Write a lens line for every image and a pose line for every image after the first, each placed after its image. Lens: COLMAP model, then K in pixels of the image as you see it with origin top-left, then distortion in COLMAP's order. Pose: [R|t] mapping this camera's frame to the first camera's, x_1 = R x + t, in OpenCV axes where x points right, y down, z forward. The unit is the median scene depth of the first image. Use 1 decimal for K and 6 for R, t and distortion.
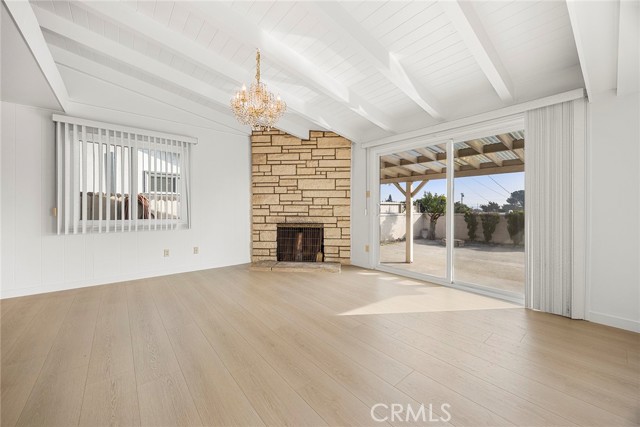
lens RADIAL K [[247.4, 0, 319.2], [0, 247.4, 208.3], [0, 0, 1]] dist [-0.003004, -0.000054]
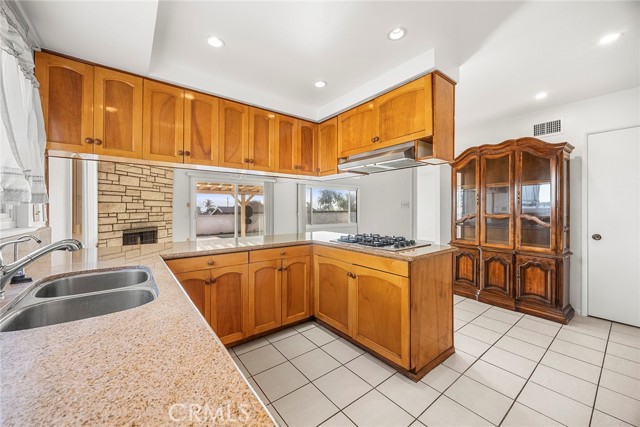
lens RADIAL K [[244.9, 0, 319.6], [0, 244.9, 208.4], [0, 0, 1]] dist [-0.000610, -0.000057]
pose [[0.030676, -0.002050, 0.999527, -1.218569], [0.002041, 0.999996, 0.001989, -0.034403], [-0.999527, 0.001979, 0.030680, 0.125451]]
